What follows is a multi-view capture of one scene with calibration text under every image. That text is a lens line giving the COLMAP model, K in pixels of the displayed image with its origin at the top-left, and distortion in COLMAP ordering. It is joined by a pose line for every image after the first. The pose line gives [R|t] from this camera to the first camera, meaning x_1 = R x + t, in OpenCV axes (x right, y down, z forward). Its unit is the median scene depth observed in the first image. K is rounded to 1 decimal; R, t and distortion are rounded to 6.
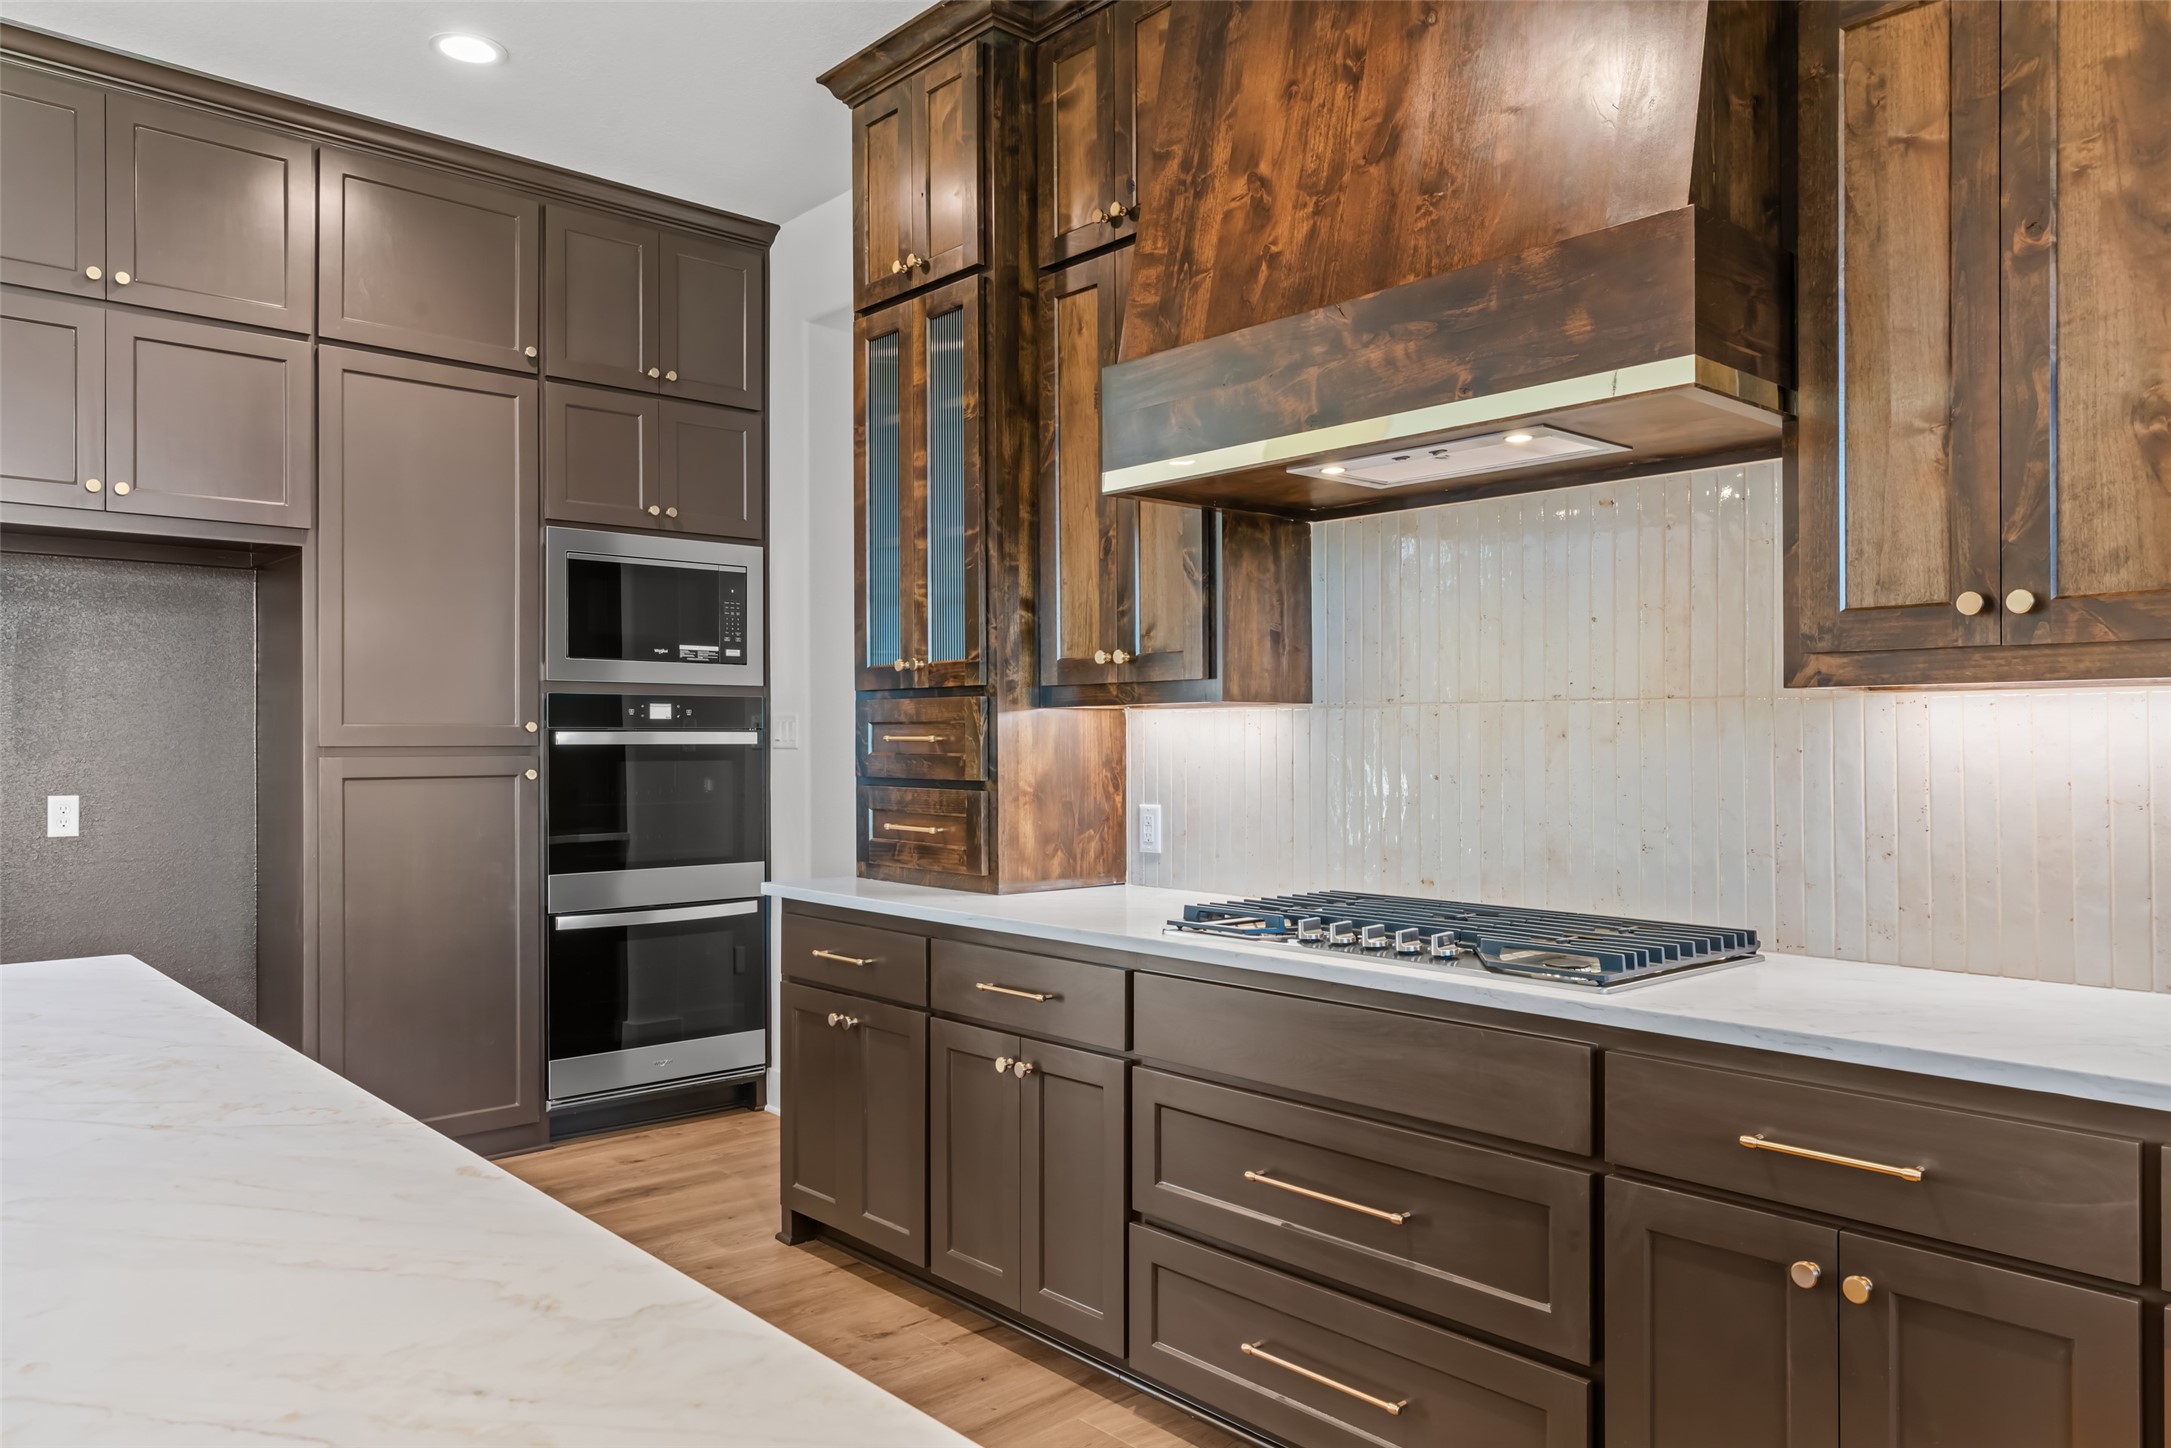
lens RADIAL K [[1489.4, 0, 1083.8], [0, 1489.4, 739.3], [0, 0, 1]] dist [0.004133, 0.000028]
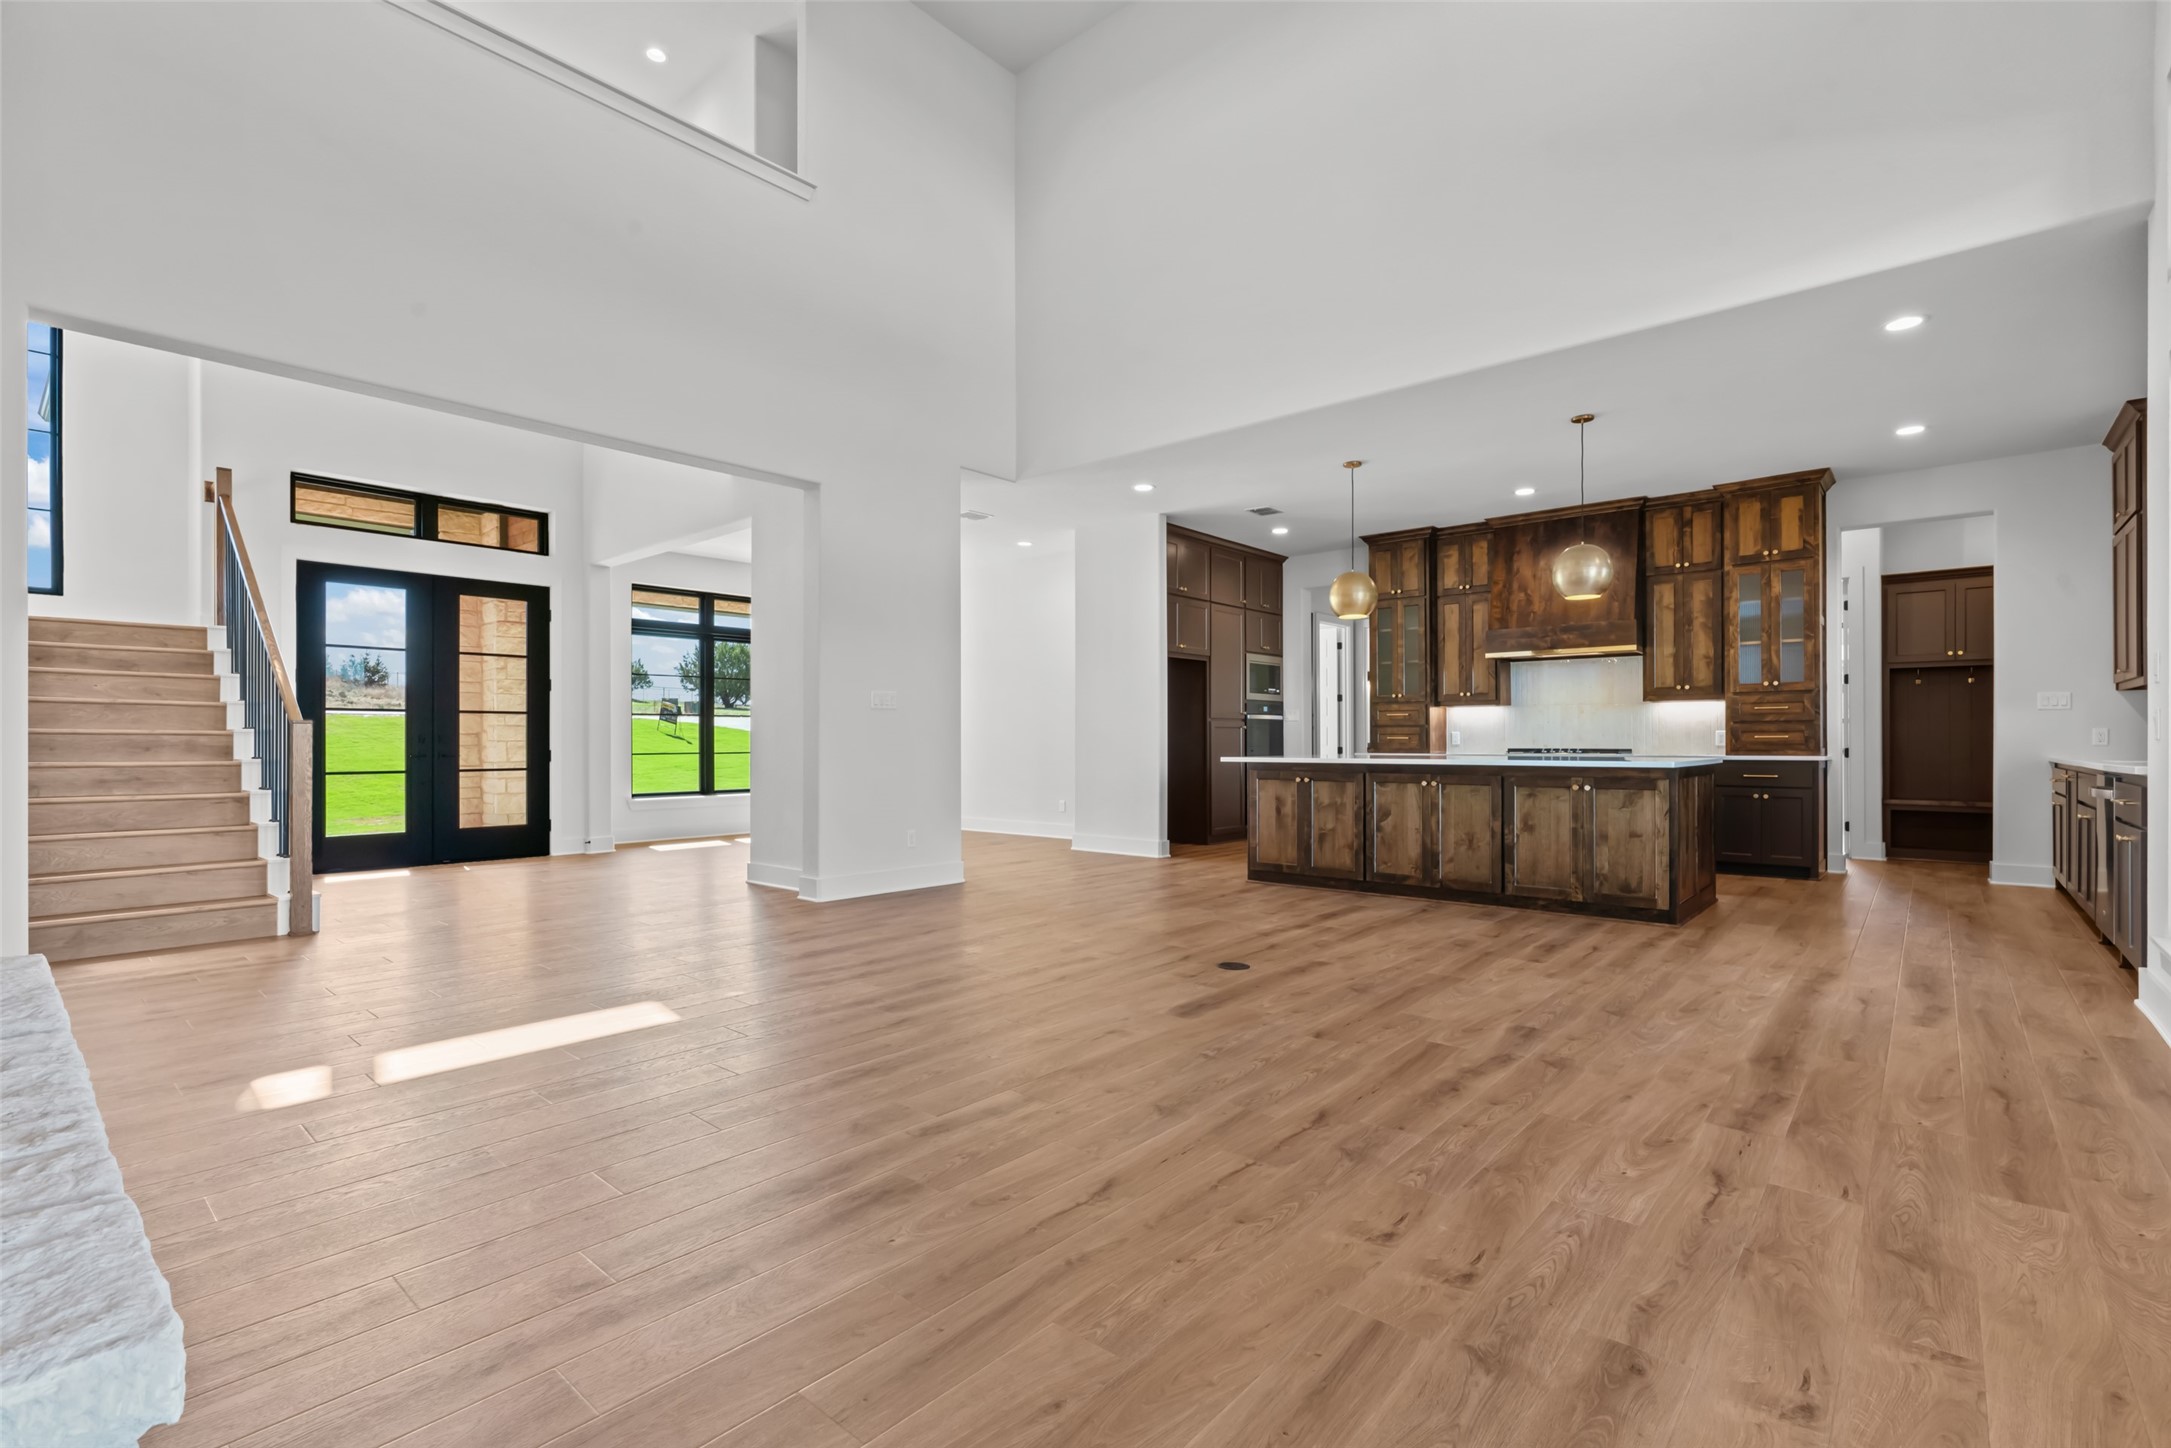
lens RADIAL K [[981.0, 0, 1090.3], [0, 981.0, 737.7], [0, 0, 1]] dist [-0.011985, 0.006088]
pose [[0.991831, -0.001329, 0.127552, -1.287946], [0.001853, 0.999990, -0.003995, 0.070781], [-0.127545, 0.004199, 0.991824, -1.481090]]
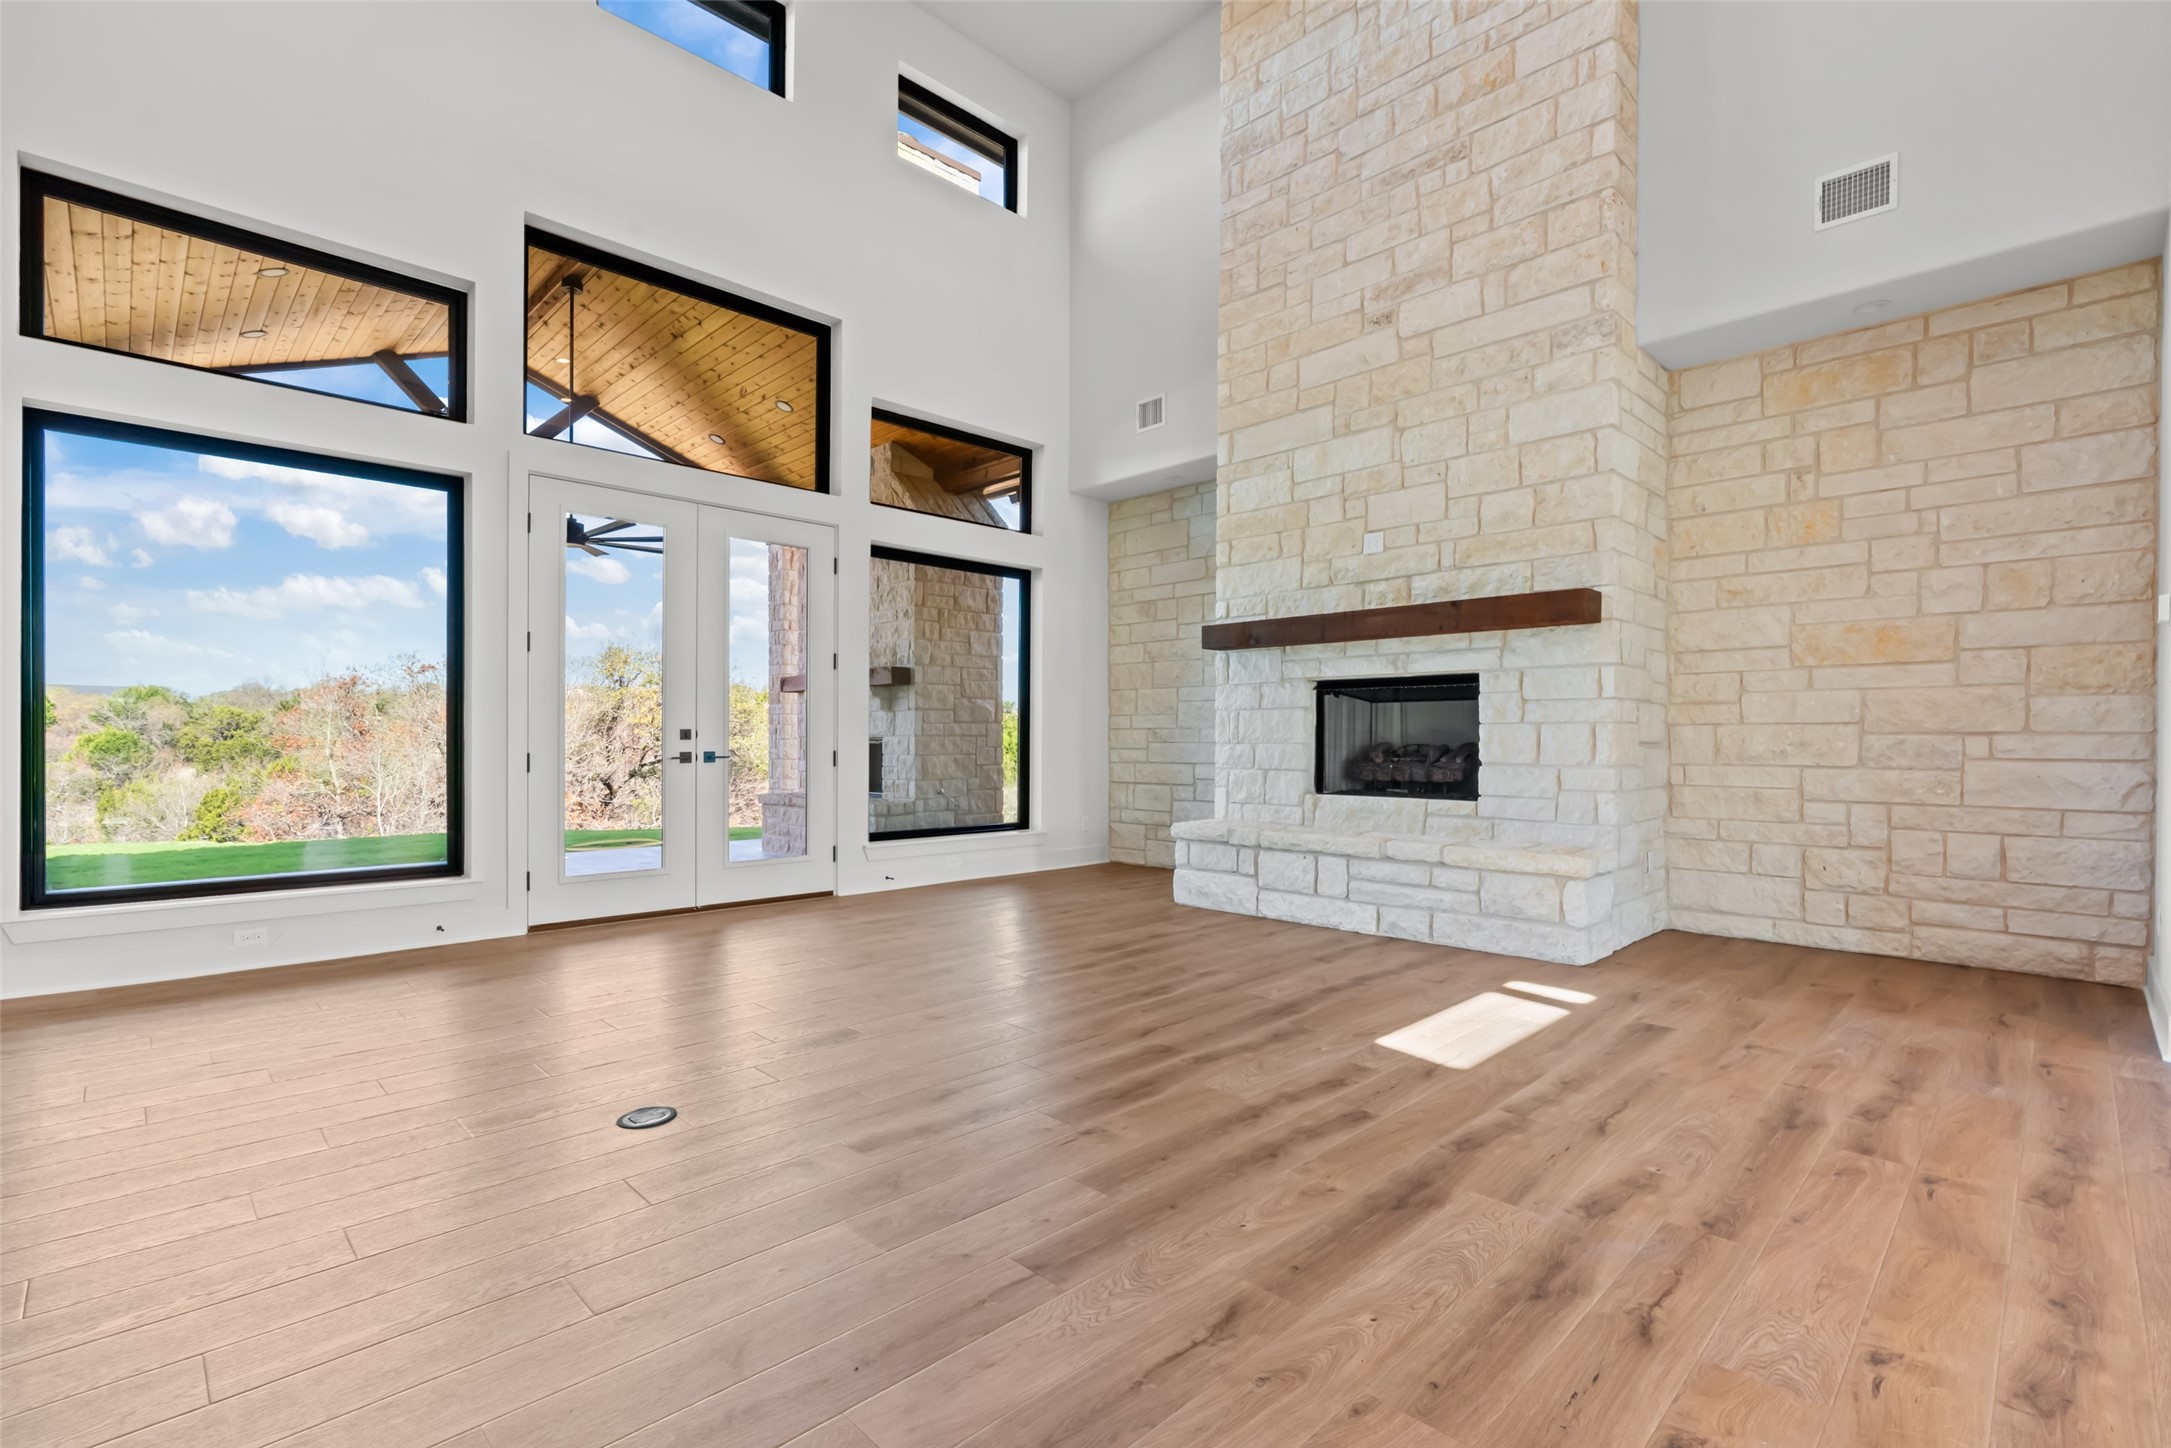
lens RADIAL K [[981.0, 0, 1090.3], [0, 981.0, 737.7], [0, 0, 1]] dist [-0.011985, 0.006088]
pose [[-0.998413, -0.002271, -0.056263, -1.243127], [-0.002292, 0.999997, 0.000309, 0.066803], [0.056262, 0.000438, -0.998416, 0.514668]]
